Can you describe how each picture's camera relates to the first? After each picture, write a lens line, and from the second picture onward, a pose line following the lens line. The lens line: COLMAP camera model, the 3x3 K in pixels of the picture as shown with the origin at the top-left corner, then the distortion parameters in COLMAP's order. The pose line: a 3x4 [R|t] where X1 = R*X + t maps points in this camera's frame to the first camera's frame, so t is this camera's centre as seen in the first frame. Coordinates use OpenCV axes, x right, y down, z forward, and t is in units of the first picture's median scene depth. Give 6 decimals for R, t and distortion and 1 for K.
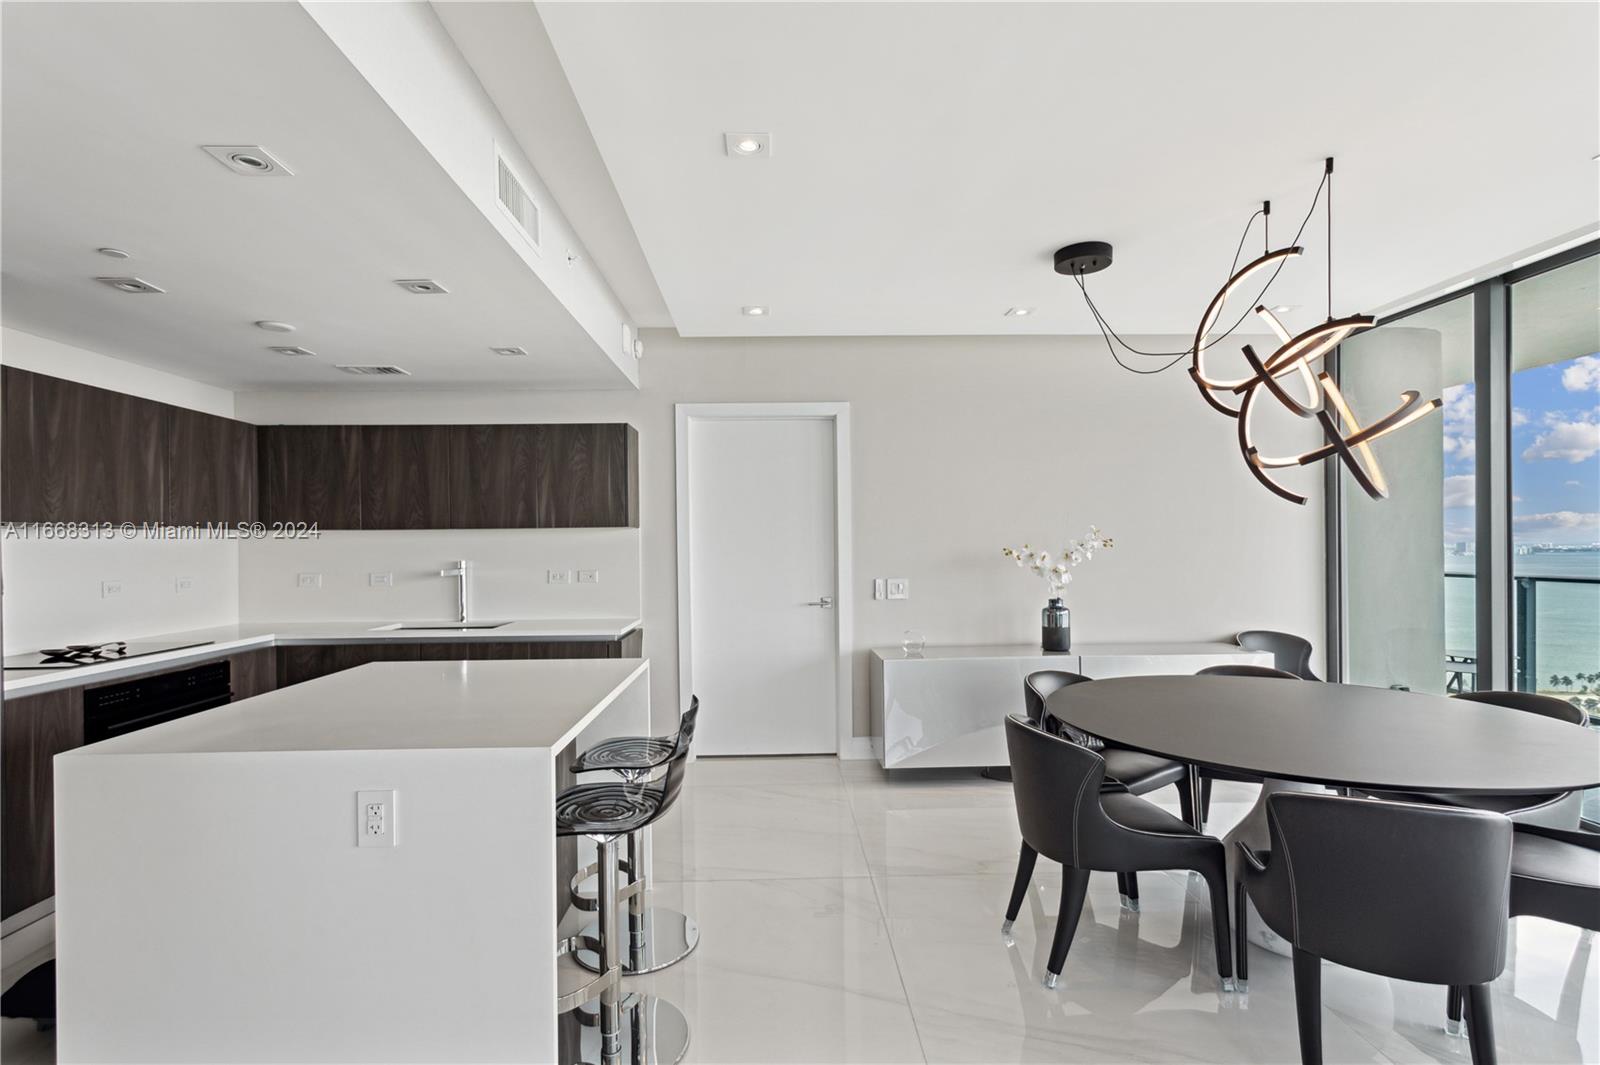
lens RADIAL K [[740.4, 0, 795.5], [0, 740.4, 543.3], [0, 0, 1]] dist [0.000095, -0.000185]
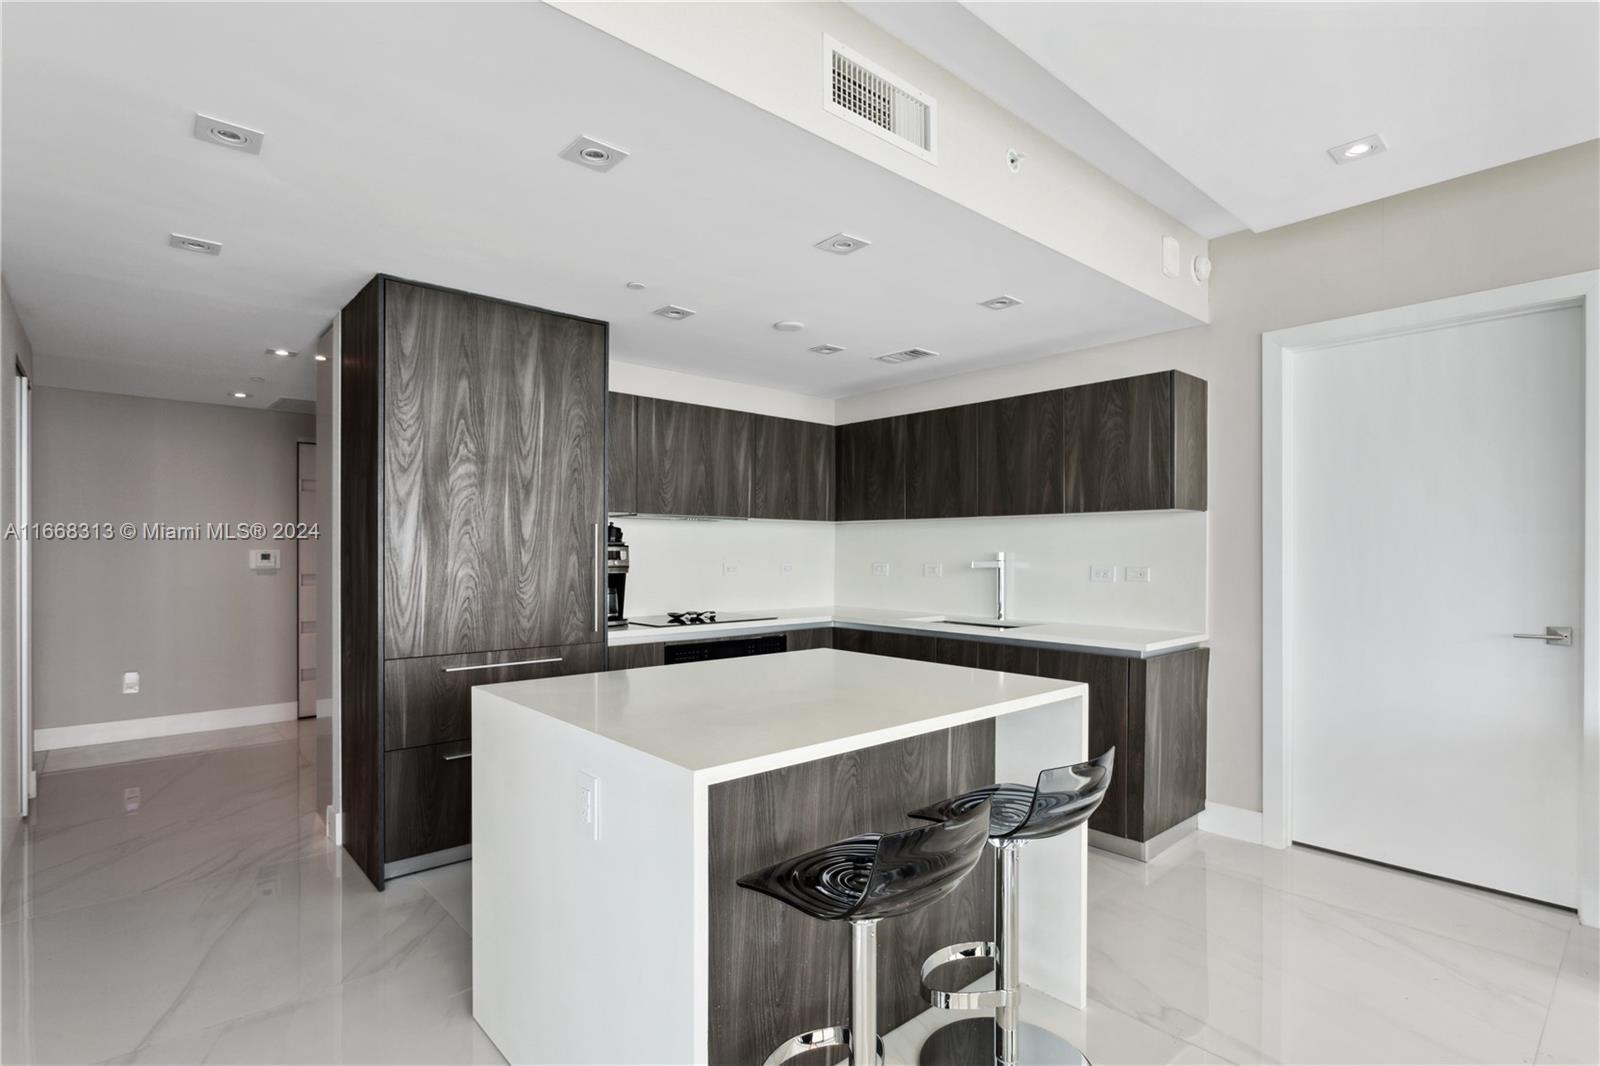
lens RADIAL K [[783.8, 0, 811.8], [0, 783.8, 547.3], [0, 0, 1]] dist [-0.011429, 0.000506]
pose [[0.654937, 0.007329, -0.755648, 0.130421], [-0.006826, 0.999970, 0.003783, 0.016508], [0.755652, 0.002681, 0.654967, 0.210193]]
